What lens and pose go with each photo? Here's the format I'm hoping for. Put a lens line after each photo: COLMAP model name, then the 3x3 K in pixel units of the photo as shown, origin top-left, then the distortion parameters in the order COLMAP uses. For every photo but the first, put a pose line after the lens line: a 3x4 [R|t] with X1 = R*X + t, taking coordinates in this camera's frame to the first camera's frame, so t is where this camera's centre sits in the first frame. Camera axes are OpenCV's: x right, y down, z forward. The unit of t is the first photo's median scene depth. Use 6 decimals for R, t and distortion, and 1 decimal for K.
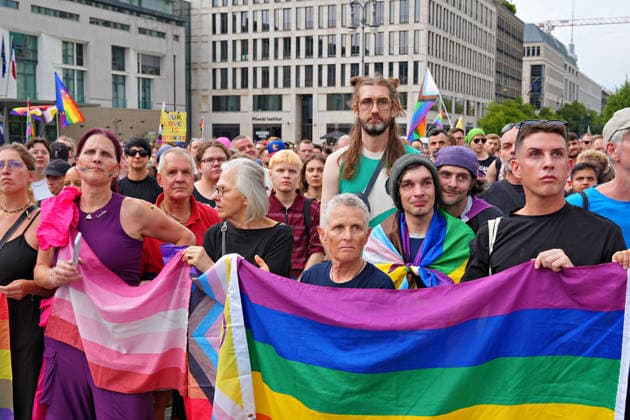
lens RADIAL K [[778.1, 0, 315.0], [0, 778.1, 210.0], [0, 0, 1]] dist [0.001807, -0.003982]
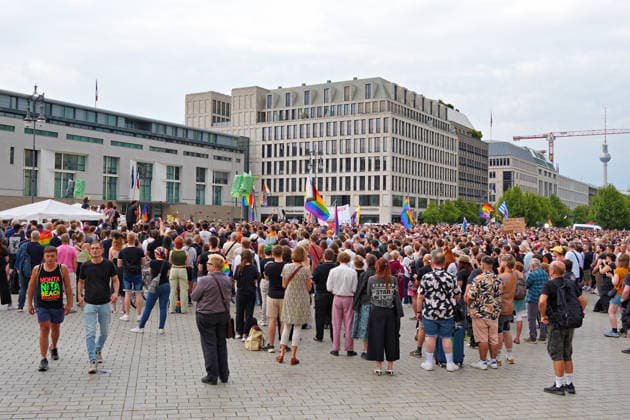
lens RADIAL K [[660.0, 0, 315.0], [0, 660.0, 210.0], [0, 0, 1]] dist [-0.004871, 0.012574]
pose [[0.993708, 0.002948, -0.111966, 0.129488], [-0.015459, 0.993696, -0.111037, 0.027413], [0.110933, 0.112069, 0.987489, -0.307941]]
